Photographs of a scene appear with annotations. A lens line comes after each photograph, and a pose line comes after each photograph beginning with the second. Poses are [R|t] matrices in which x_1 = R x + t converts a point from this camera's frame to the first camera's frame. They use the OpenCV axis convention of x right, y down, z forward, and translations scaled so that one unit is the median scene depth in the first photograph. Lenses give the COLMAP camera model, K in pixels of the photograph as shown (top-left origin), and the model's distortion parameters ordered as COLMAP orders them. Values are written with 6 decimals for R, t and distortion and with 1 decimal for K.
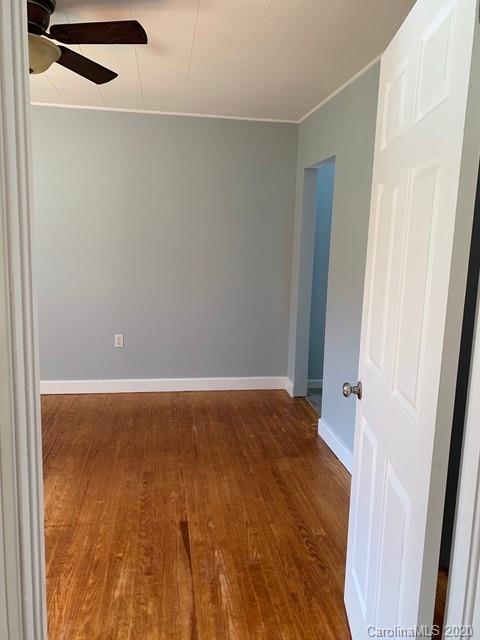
lens RADIAL K [[490.0, 0, 240.0], [0, 490.0, 320.0], [0, 0, 1]] dist [0.054892, -0.064290]
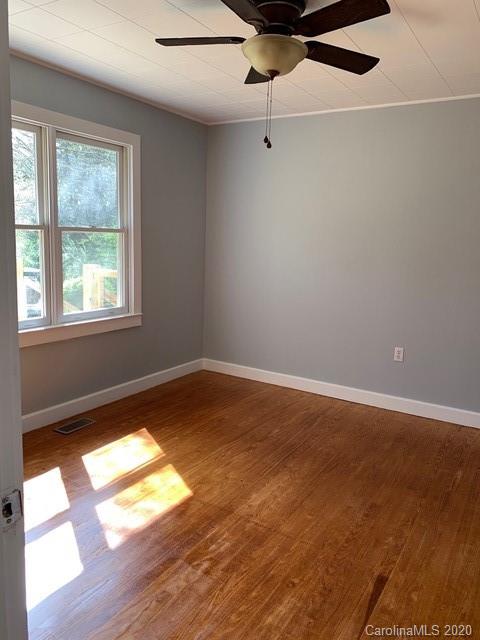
lens RADIAL K [[490.0, 0, 240.0], [0, 490.0, 320.0], [0, 0, 1]] dist [0.054892, -0.064290]
pose [[0.760502, 0.102392, -0.641212, 0.175981], [-0.115013, 0.993116, 0.022176, -0.012248], [0.639069, 0.056883, 0.767043, 0.161458]]
